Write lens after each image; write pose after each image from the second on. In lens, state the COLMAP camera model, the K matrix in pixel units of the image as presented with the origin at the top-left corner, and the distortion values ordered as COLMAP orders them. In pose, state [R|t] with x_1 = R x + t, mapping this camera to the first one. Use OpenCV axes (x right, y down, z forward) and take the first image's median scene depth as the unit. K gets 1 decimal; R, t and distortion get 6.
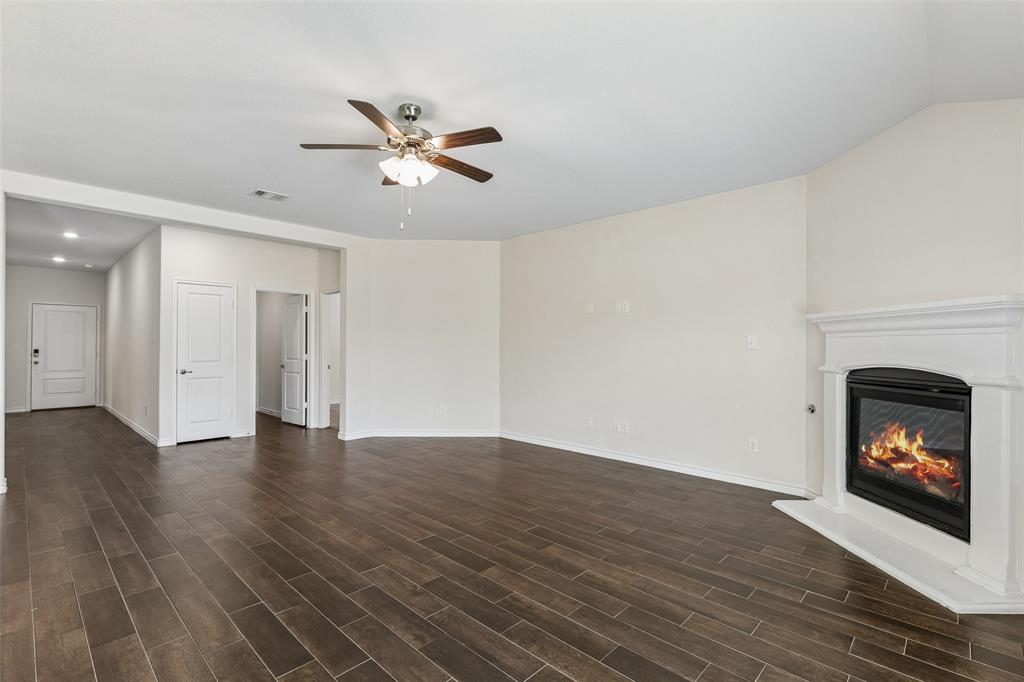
lens RADIAL K [[473.0, 0, 512.0], [0, 473.0, 341.0], [0, 0, 1]] dist [0.001972, 0.000443]
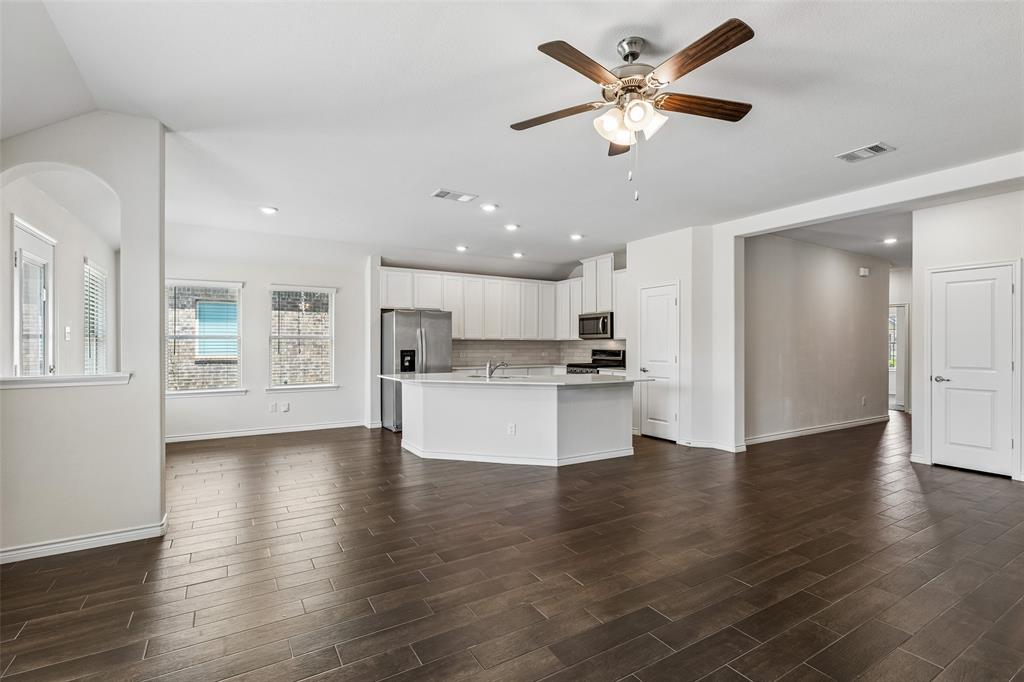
lens RADIAL K [[469.7, 0, 515.9], [0, 469.7, 344.7], [0, 0, 1]] dist [-0.001513, -0.000253]
pose [[-0.260106, -0.005333, -0.965565, 0.415549], [0.006099, 0.999956, -0.007166, 0.008644], [0.965561, -0.007752, -0.260062, 0.719727]]
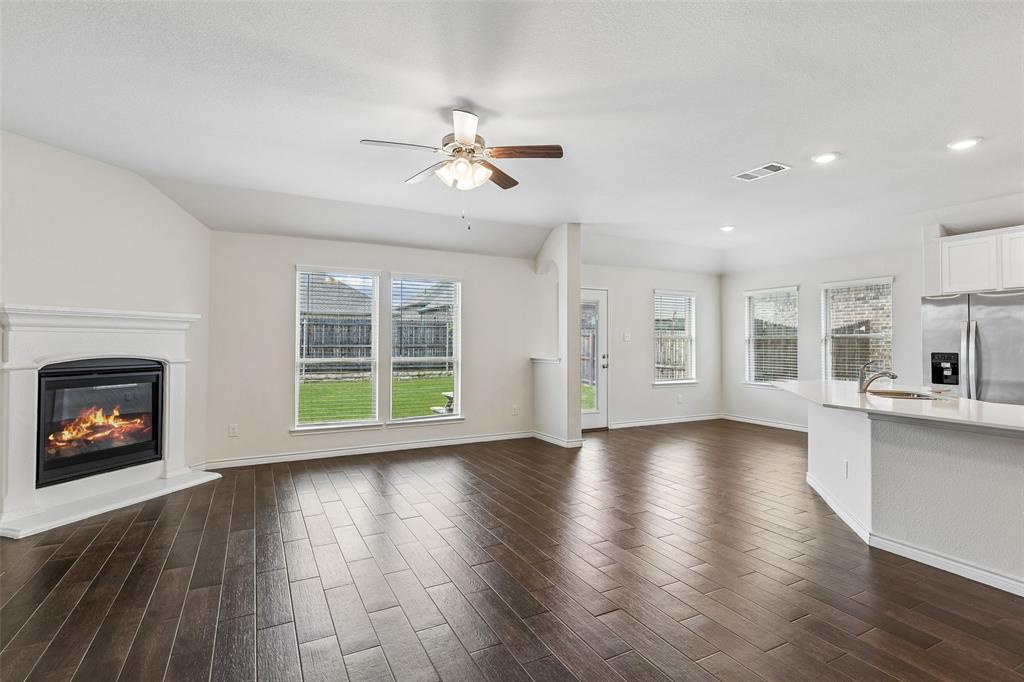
lens RADIAL K [[502.6, 0, 512.0], [0, 502.6, 341.0], [0, 0, 1]] dist [-0.000958, -0.000592]
pose [[-0.945594, -0.009065, 0.325222, -0.479919], [-0.012175, 0.999898, -0.007527, 0.006525], [-0.325121, -0.011077, -0.945608, 1.440205]]
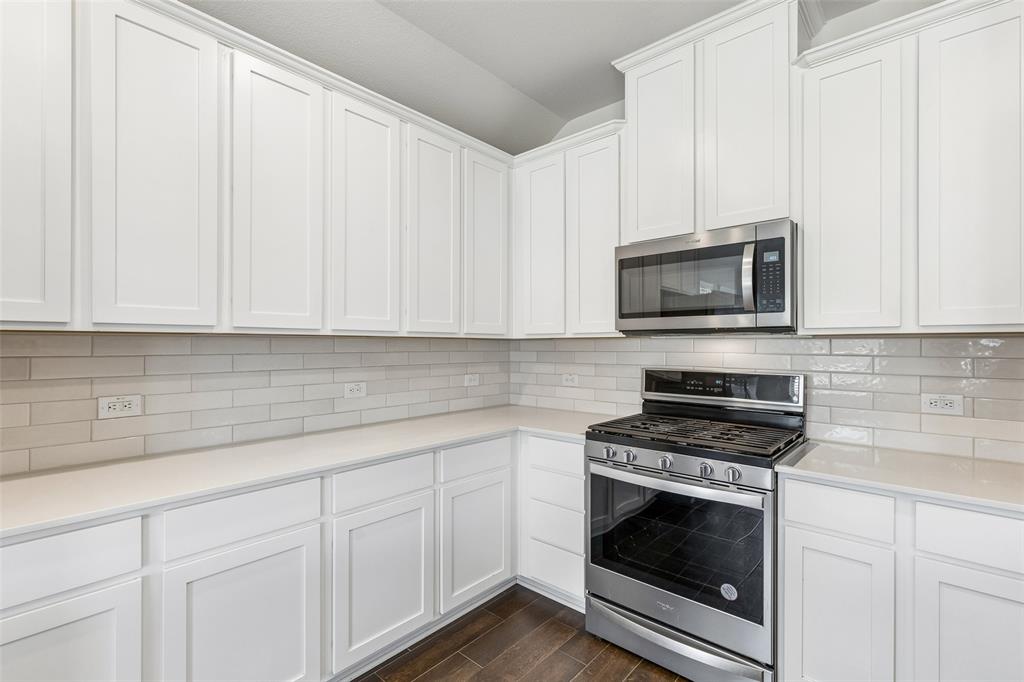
lens RADIAL K [[459.9, 0, 514.8], [0, 459.9, 343.3], [0, 0, 1]] dist [0.002221, 0.000148]
pose [[0.036069, -0.009034, -0.999308, -1.030415], [0.008948, 0.999922, -0.008716, -0.013007], [0.999309, -0.008628, 0.036147, 0.318879]]
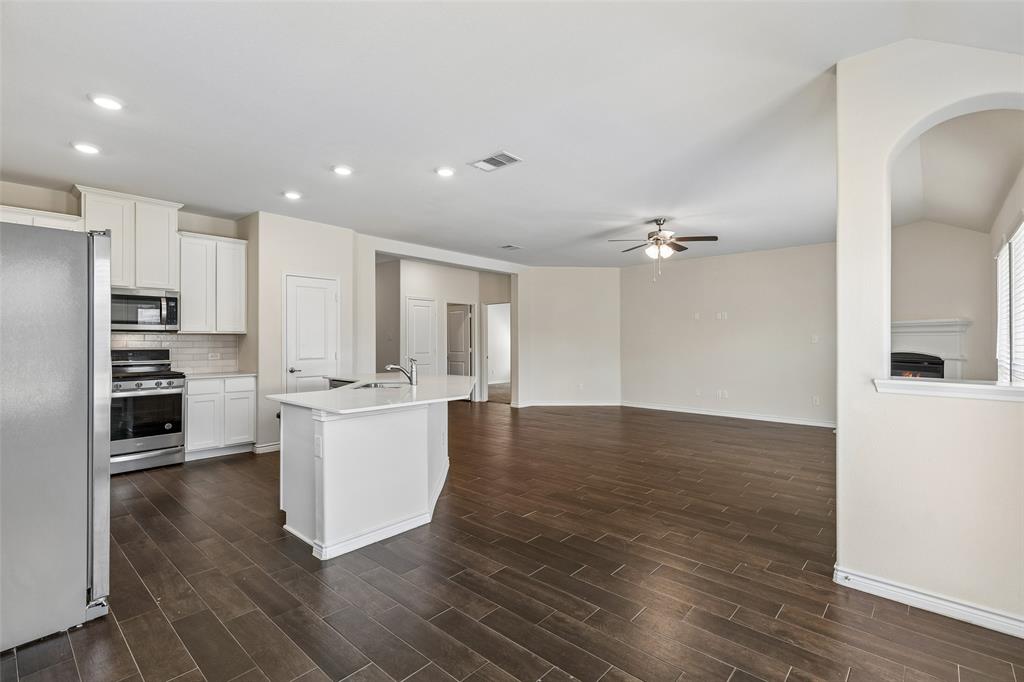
lens RADIAL K [[471.0, 0, 507.0], [0, 471.0, 339.1], [0, 0, 1]] dist [-0.002668, -0.000432]
pose [[0.999775, -0.004087, 0.020805, -0.626982], [0.003964, 0.999974, 0.005957, -0.011377], [-0.020829, -0.005873, 0.999766, -0.646195]]
